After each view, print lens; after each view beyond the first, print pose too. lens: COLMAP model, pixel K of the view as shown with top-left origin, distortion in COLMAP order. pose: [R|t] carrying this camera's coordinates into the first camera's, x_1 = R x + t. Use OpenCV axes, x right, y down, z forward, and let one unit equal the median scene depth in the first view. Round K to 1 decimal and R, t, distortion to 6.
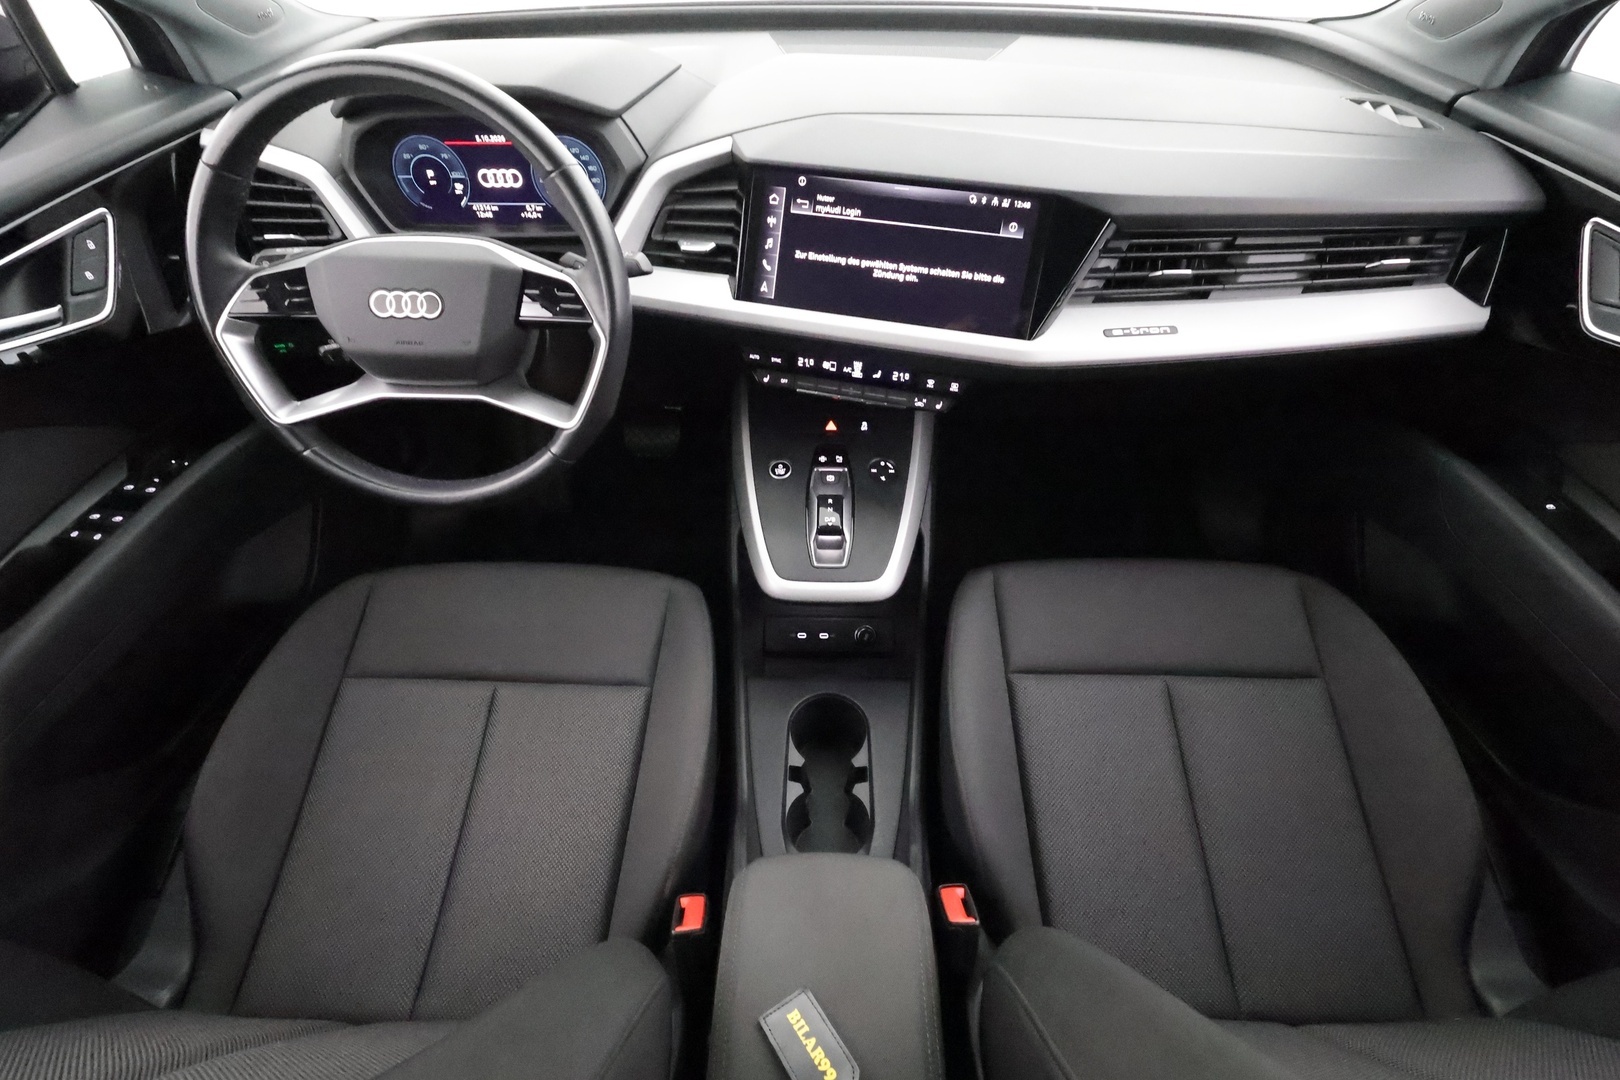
lens RADIAL K [[753.5, 0, 808.3], [0, 753.5, 540.8], [0, 0, 1]] dist [-0.002008, 0.000975]
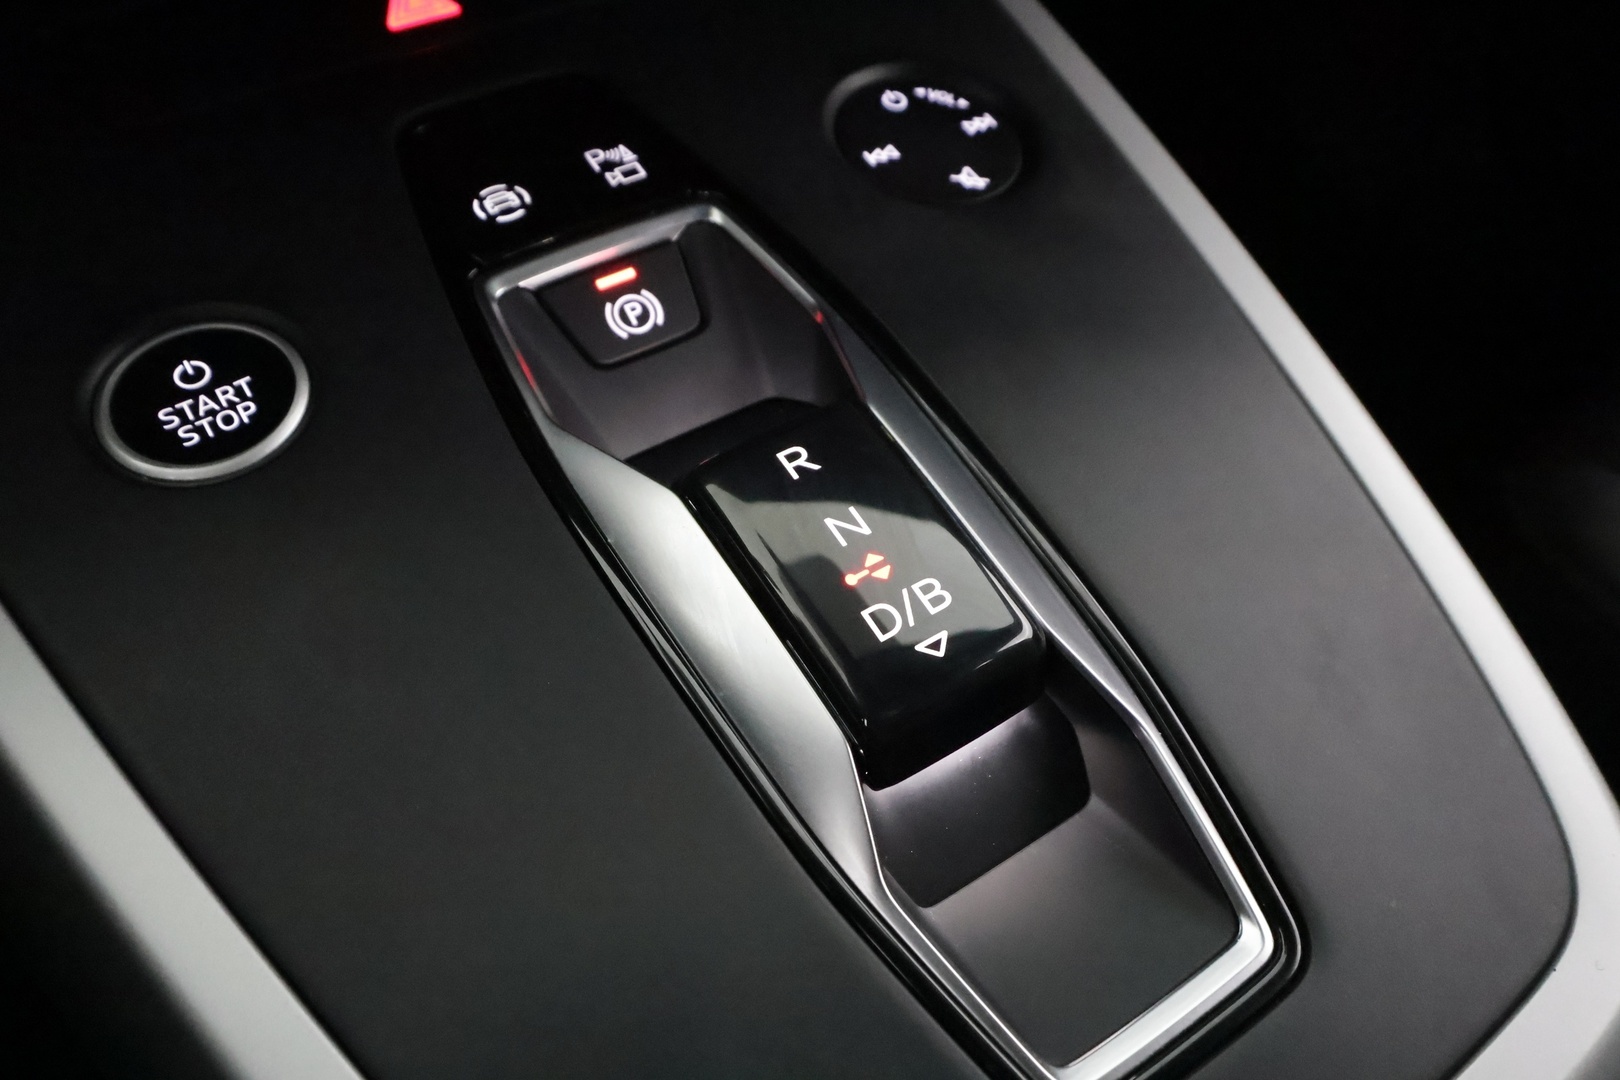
lens RADIAL K [[1289.0, 0, 807.9], [0, 1289.0, 538.6], [0, 0, 1]] dist [-0.015993, 0.015717]
pose [[0.814985, -0.412970, 0.406517, -0.055843], [0.413512, 0.905911, 0.091284, -0.062917], [-0.405965, 0.093705, 0.909072, 0.886503]]
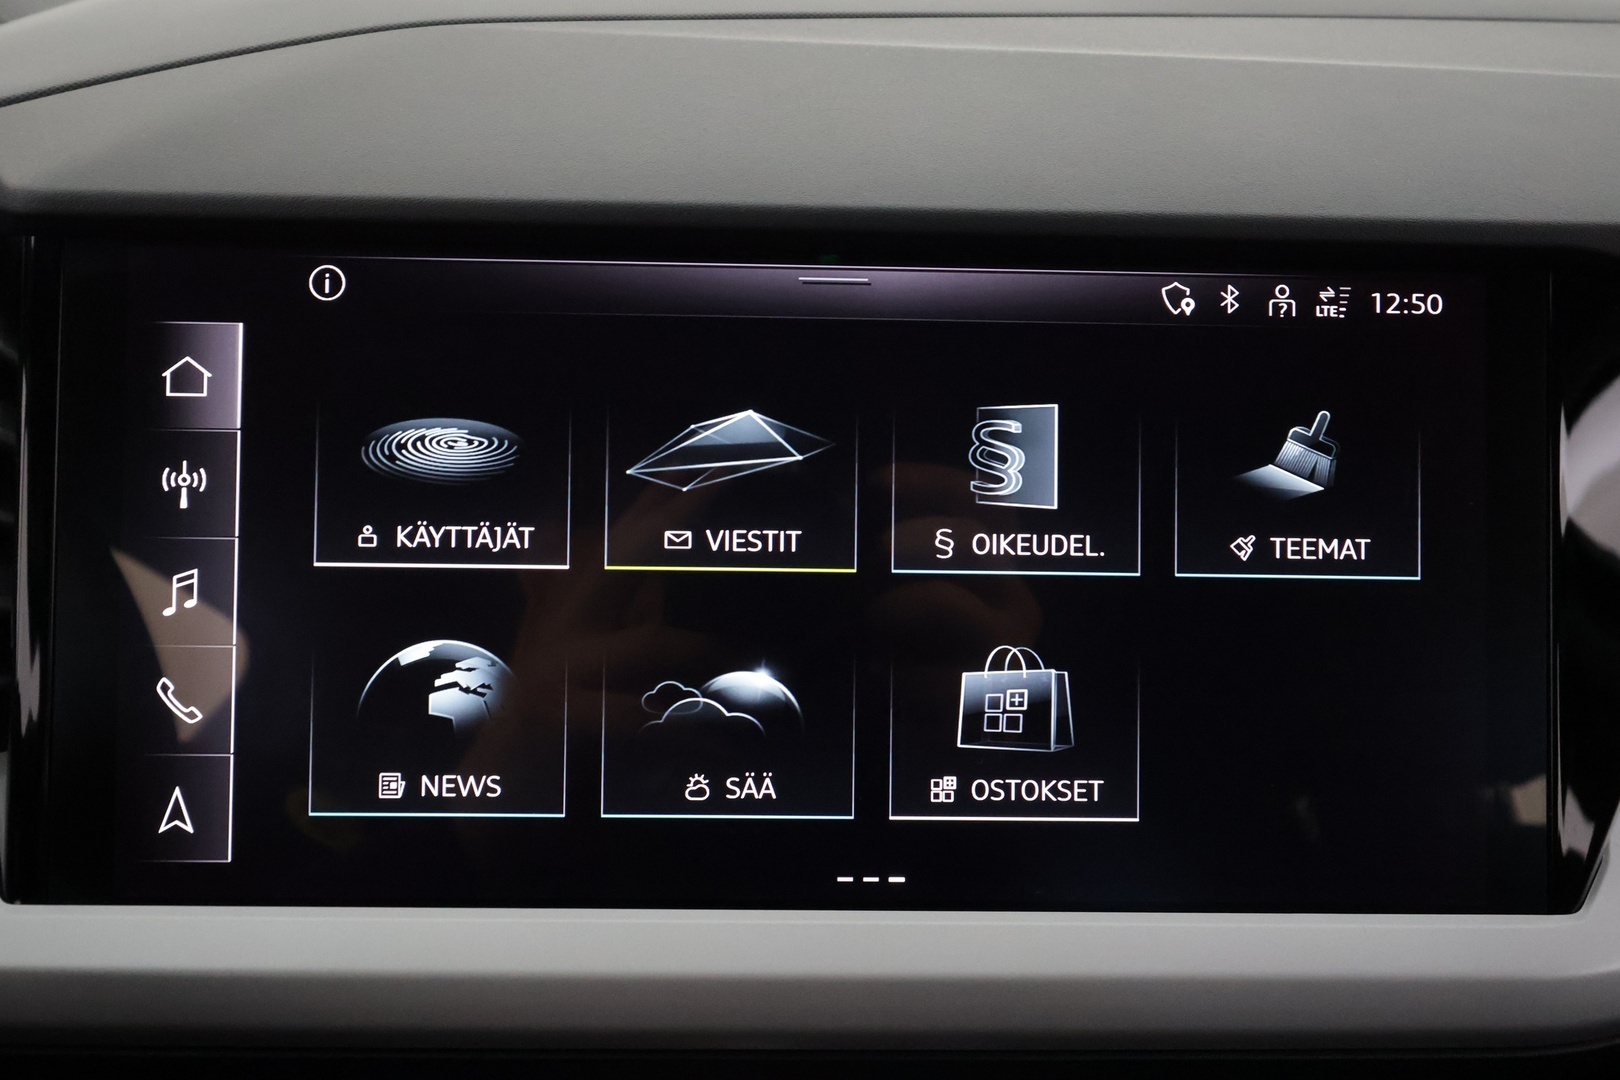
lens RADIAL K [[1289.0, 0, 797.2], [0, 1289.0, 522.3], [0, 0, 1]] dist [-0.015993, 0.015717]
pose [[0.963511, -0.111482, 0.243347, 0.020278], [0.177399, 0.946755, -0.268673, -0.284102], [-0.200438, 0.302039, 0.931986, 0.632196]]
